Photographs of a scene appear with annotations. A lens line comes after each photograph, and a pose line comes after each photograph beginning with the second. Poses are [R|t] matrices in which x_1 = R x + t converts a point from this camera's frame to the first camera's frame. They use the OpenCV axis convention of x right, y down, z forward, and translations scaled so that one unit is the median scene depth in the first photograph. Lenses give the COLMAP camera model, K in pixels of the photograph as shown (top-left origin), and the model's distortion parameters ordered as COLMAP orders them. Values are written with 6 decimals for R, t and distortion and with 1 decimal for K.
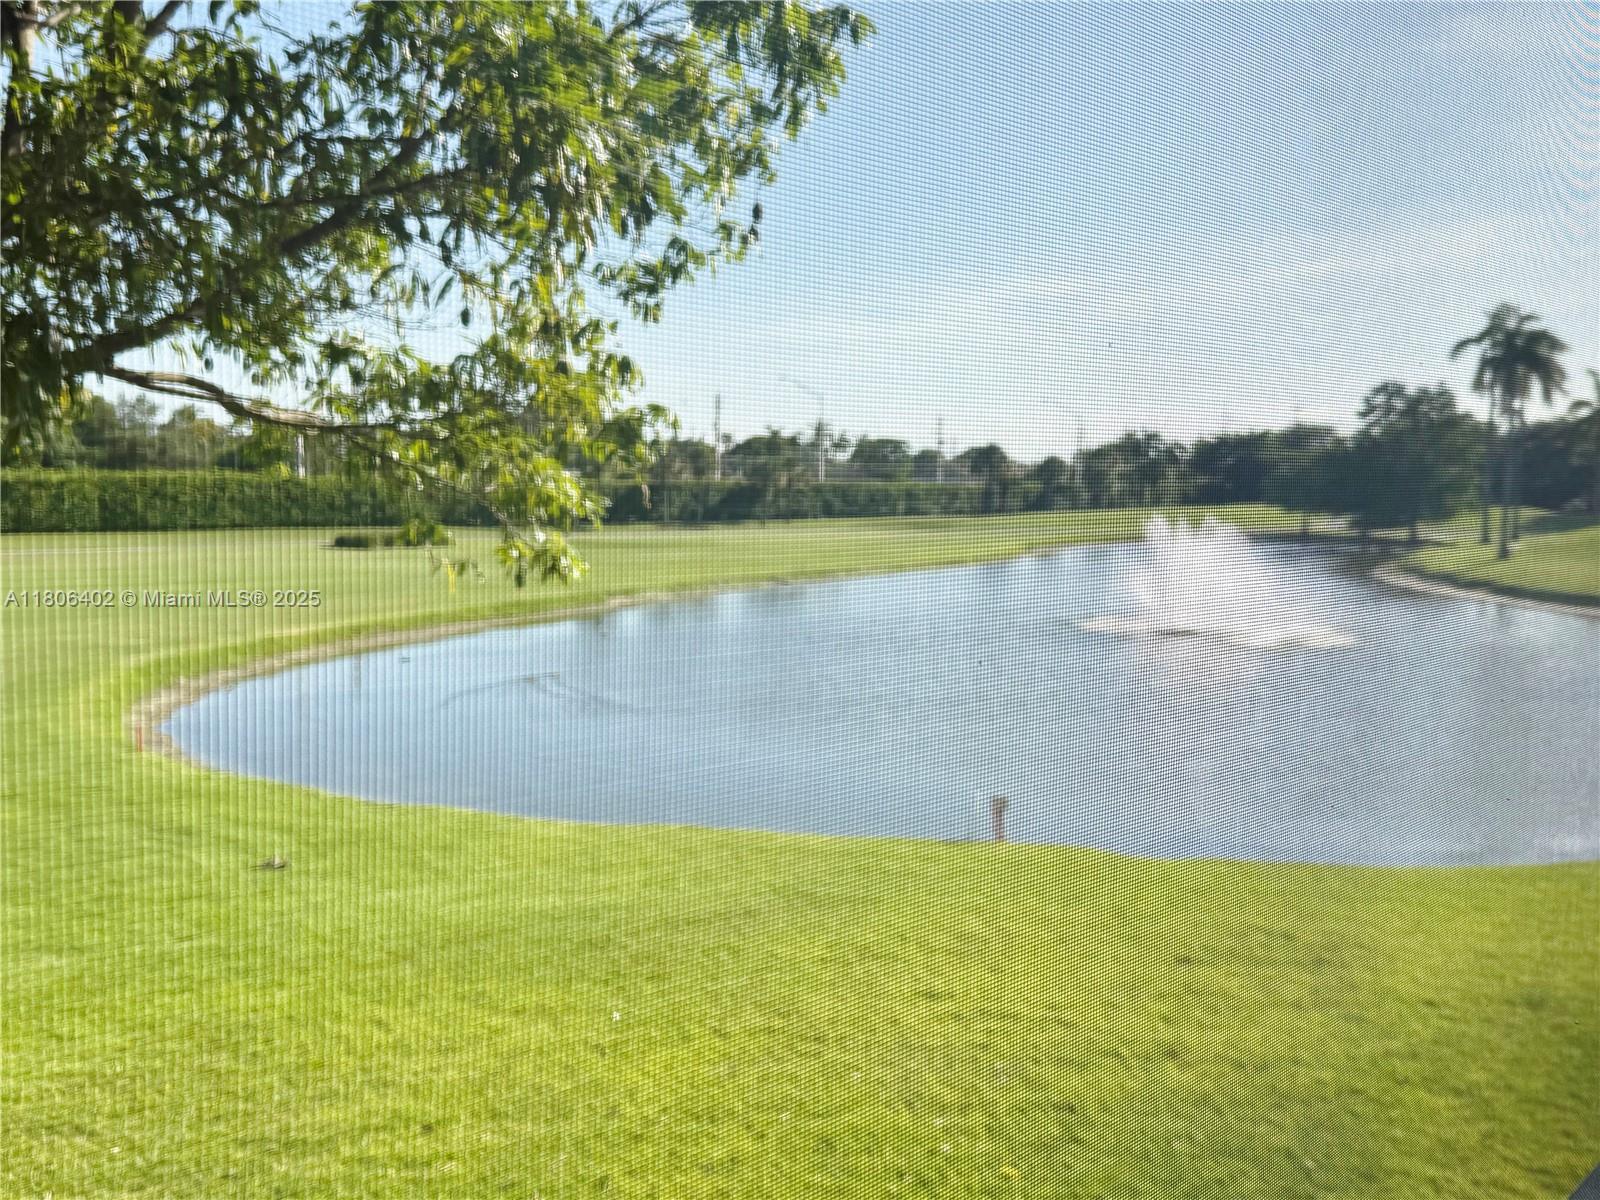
lens RADIAL K [[1408.8, 0, 800.6], [0, 1408.8, 606.0], [0, 0, 1]] dist [0.176800, -0.431467]
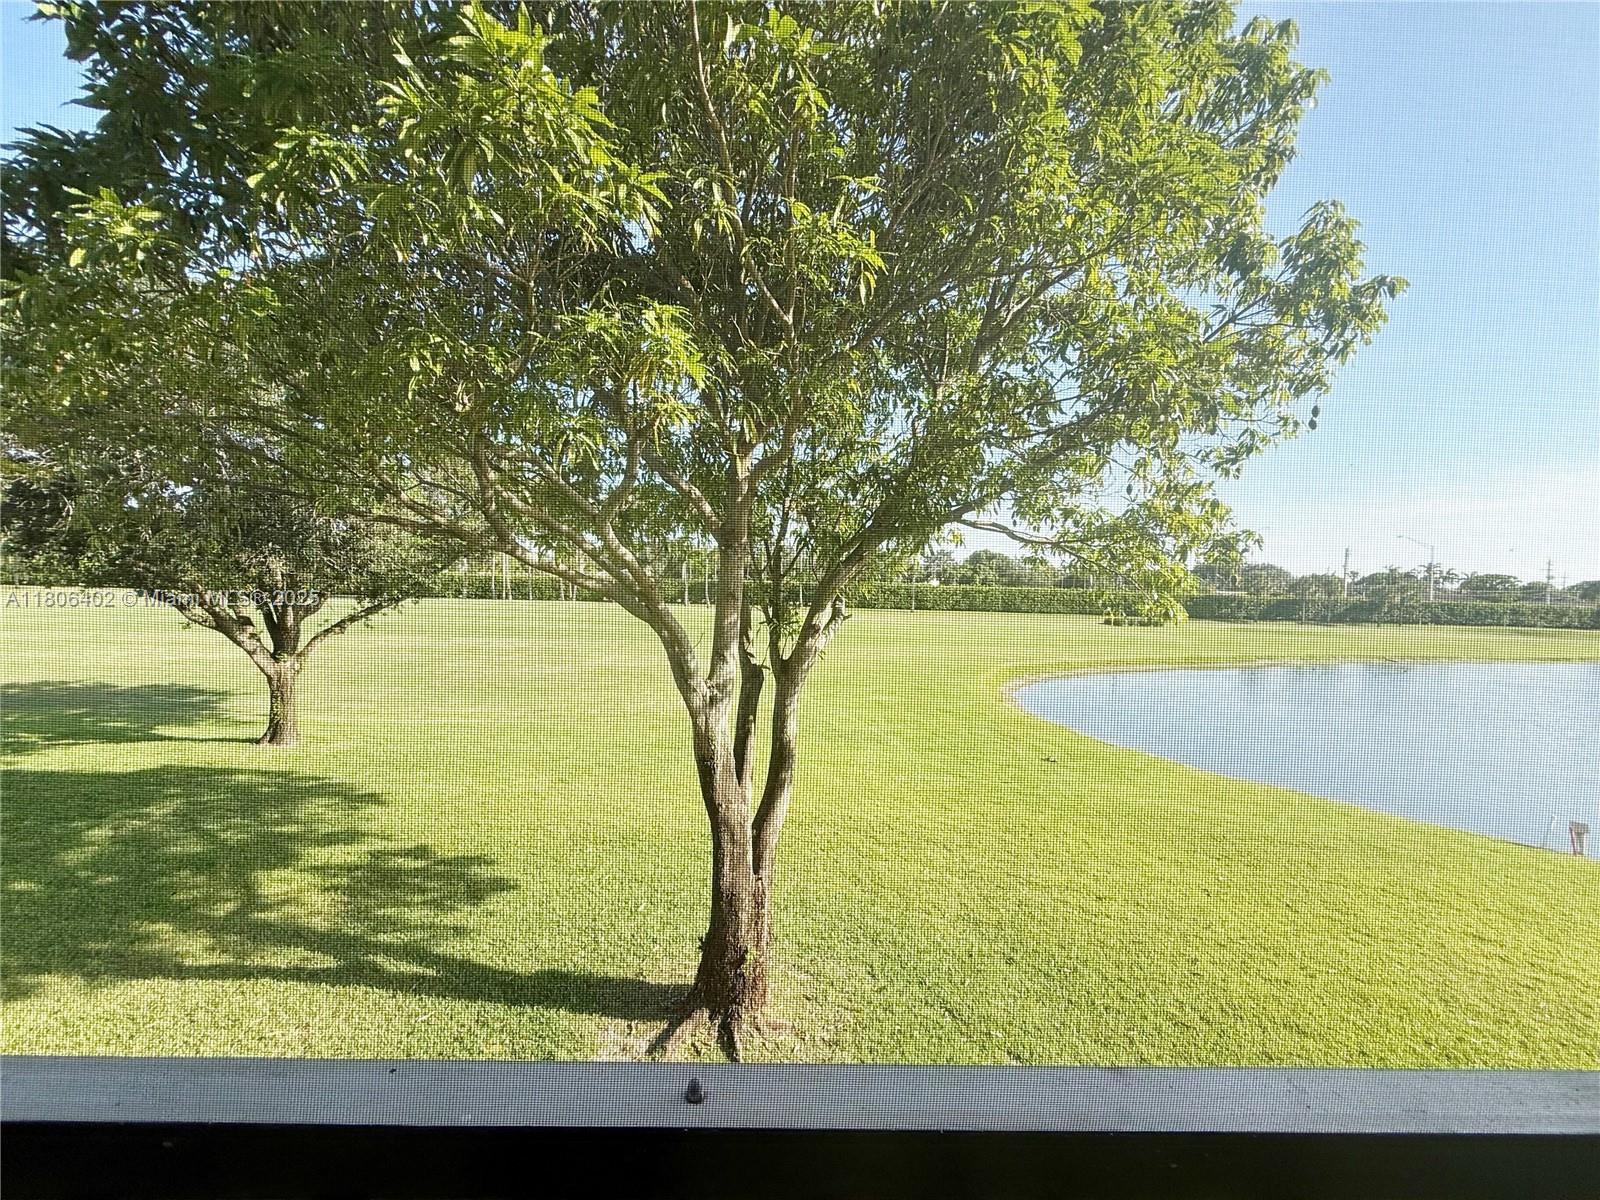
lens RADIAL K [[635.5, 0, 796.2], [0, 635.5, 599.8], [0, 0, 1]] dist [-0.000845, 0.000244]
pose [[0.715357, 0.030888, -0.698076, 0.036020], [-0.085091, 0.995438, -0.043153, 0.019035], [0.693559, 0.090270, 0.714722, 0.028375]]
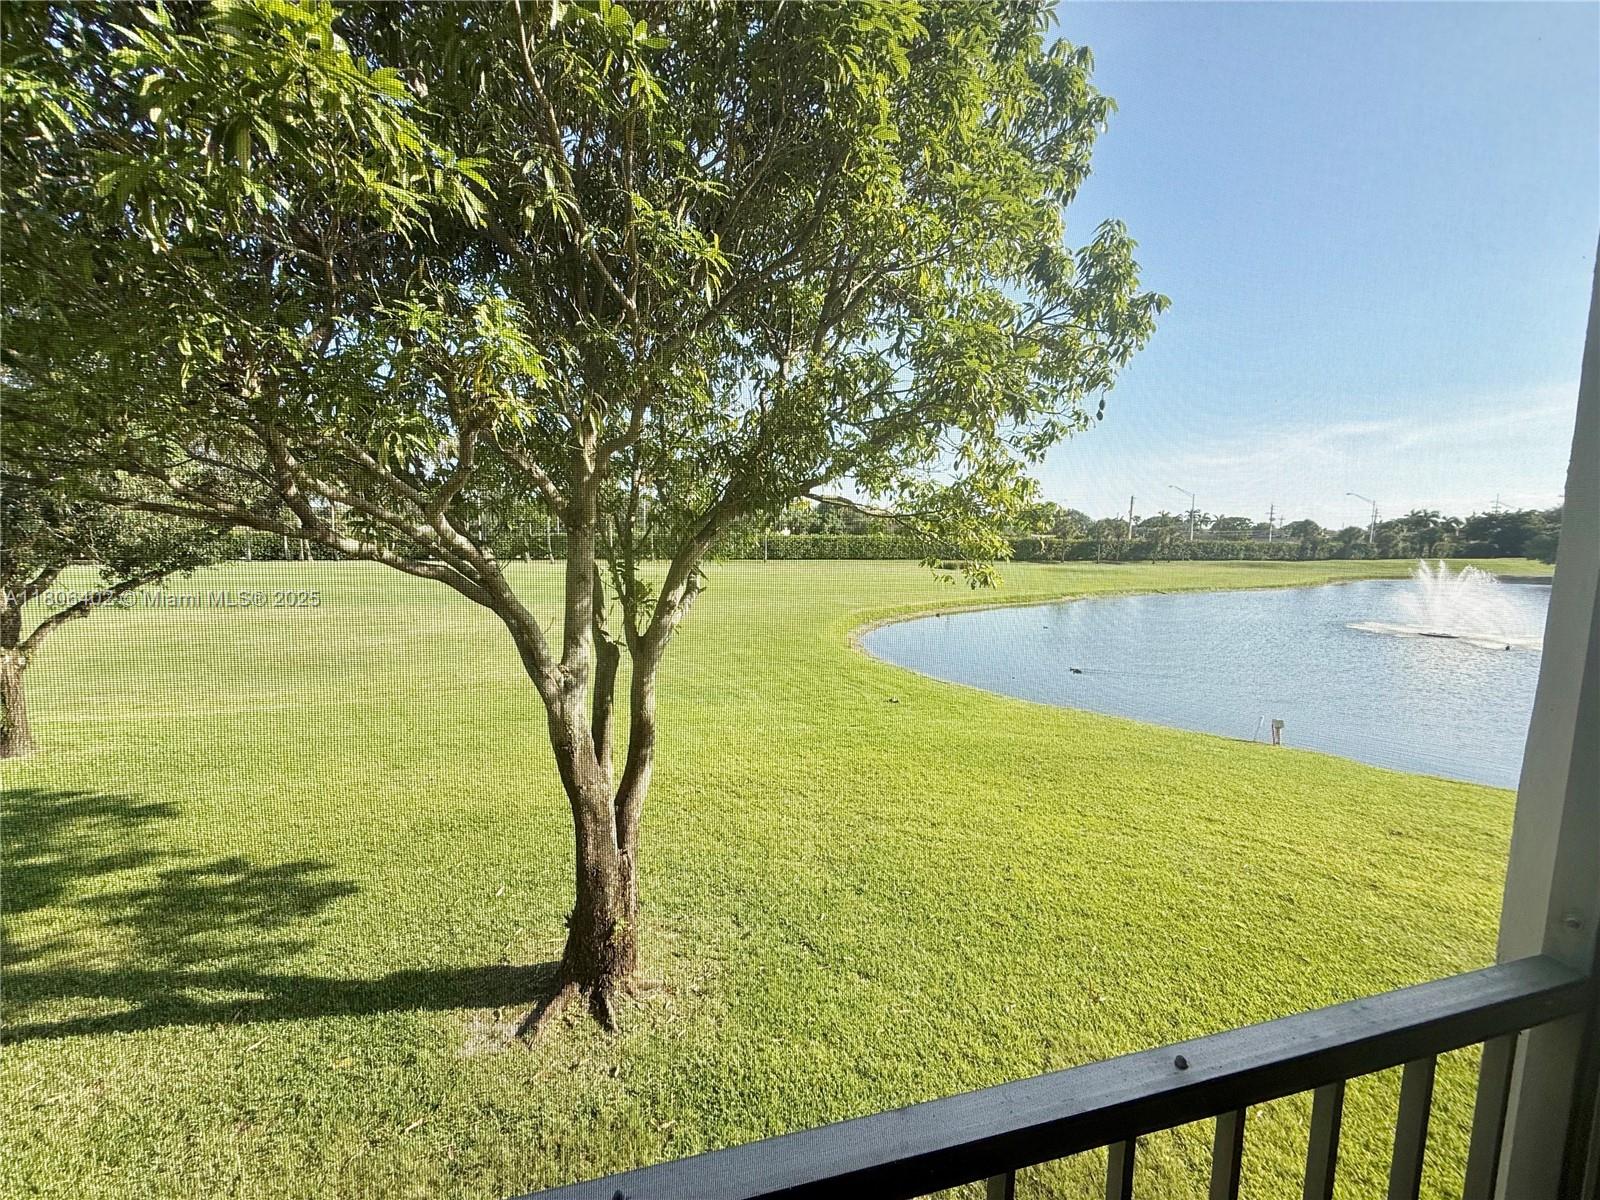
lens RADIAL K [[635.2, 0, 796.2], [0, 635.2, 600.1], [0, 0, 1]] dist [-0.000242, 0.000438]
pose [[0.856161, 0.054564, -0.513819, 0.042378], [-0.050837, 0.998479, 0.021323, -0.001681], [0.514201, 0.007865, 0.857633, 0.017163]]
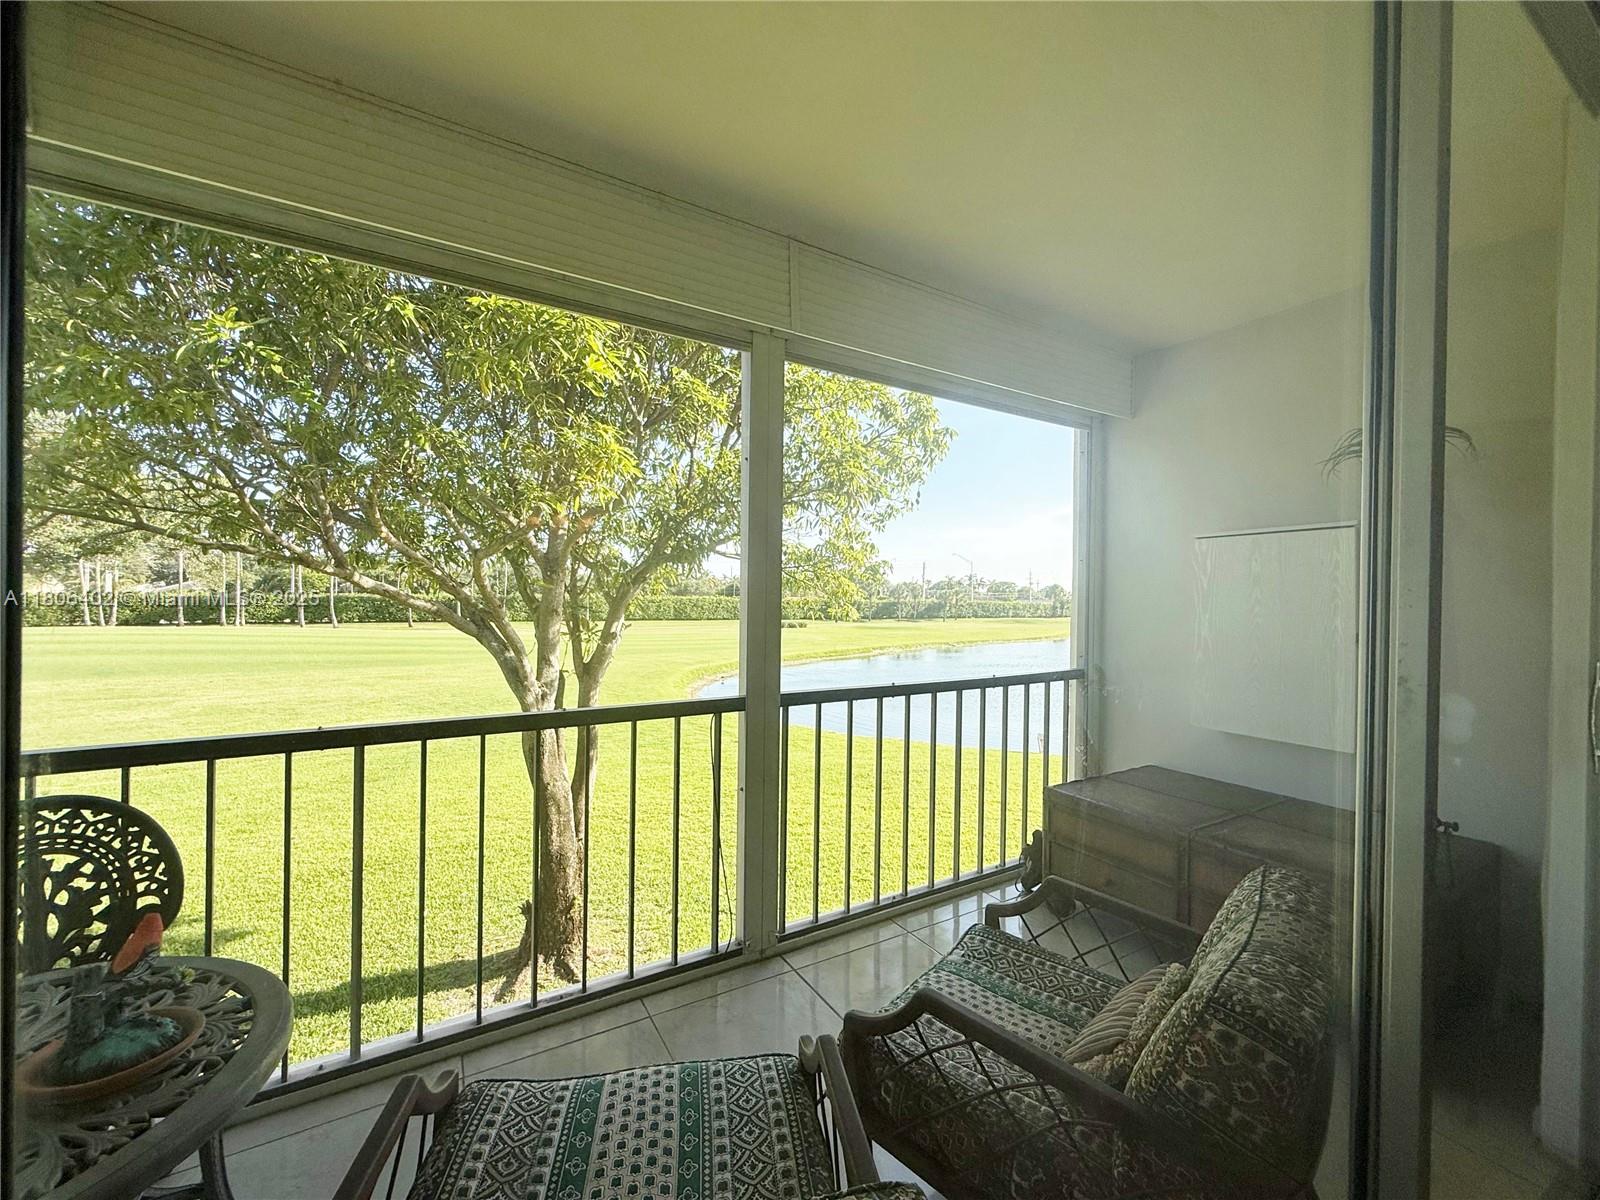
lens RADIAL K [[635.5, 0, 796.2], [0, 635.5, 599.8], [0, 0, 1]] dist [-0.000845, 0.000244]
pose [[0.966898, 0.001452, -0.255159, 0.033976], [-0.024698, 0.995821, -0.087924, 0.034606], [0.253965, 0.091315, 0.962893, -0.171868]]
